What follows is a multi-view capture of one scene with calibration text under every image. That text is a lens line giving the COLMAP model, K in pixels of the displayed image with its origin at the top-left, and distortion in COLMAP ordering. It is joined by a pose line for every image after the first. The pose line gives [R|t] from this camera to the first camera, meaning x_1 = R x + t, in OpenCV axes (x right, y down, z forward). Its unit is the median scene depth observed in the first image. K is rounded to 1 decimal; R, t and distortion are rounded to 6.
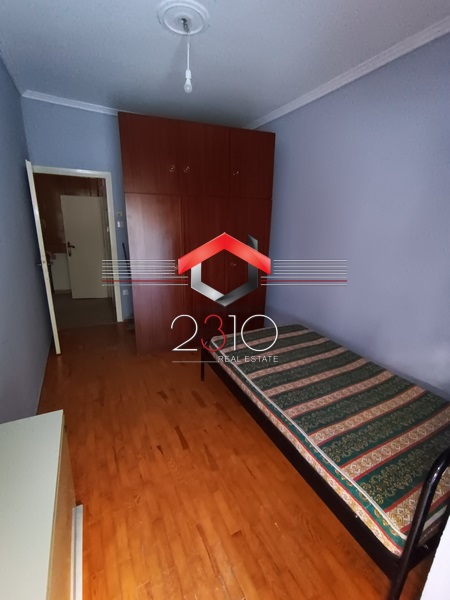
lens RADIAL K [[271.5, 0, 225.0], [0, 271.5, 300.0], [0, 0, 1]] dist [0.001077, 0.000095]
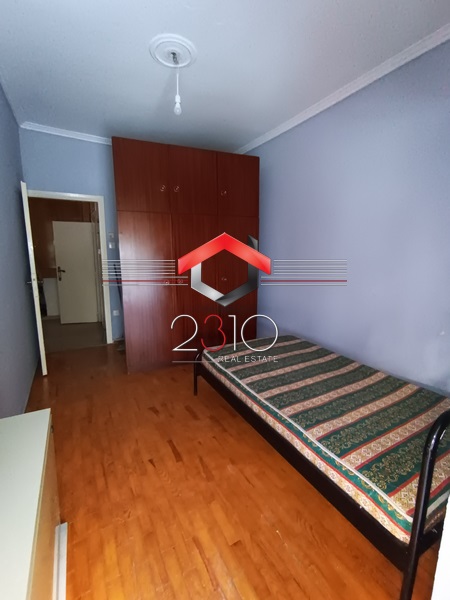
lens RADIAL K [[271.5, 0, 225.0], [0, 271.5, 300.0], [0, 0, 1]] dist [0.001077, 0.000095]
pose [[0.999071, -0.026576, 0.033923, -0.003400], [0.030105, 0.993677, -0.108164, 0.107543], [-0.030834, 0.109085, 0.993554, -0.007721]]
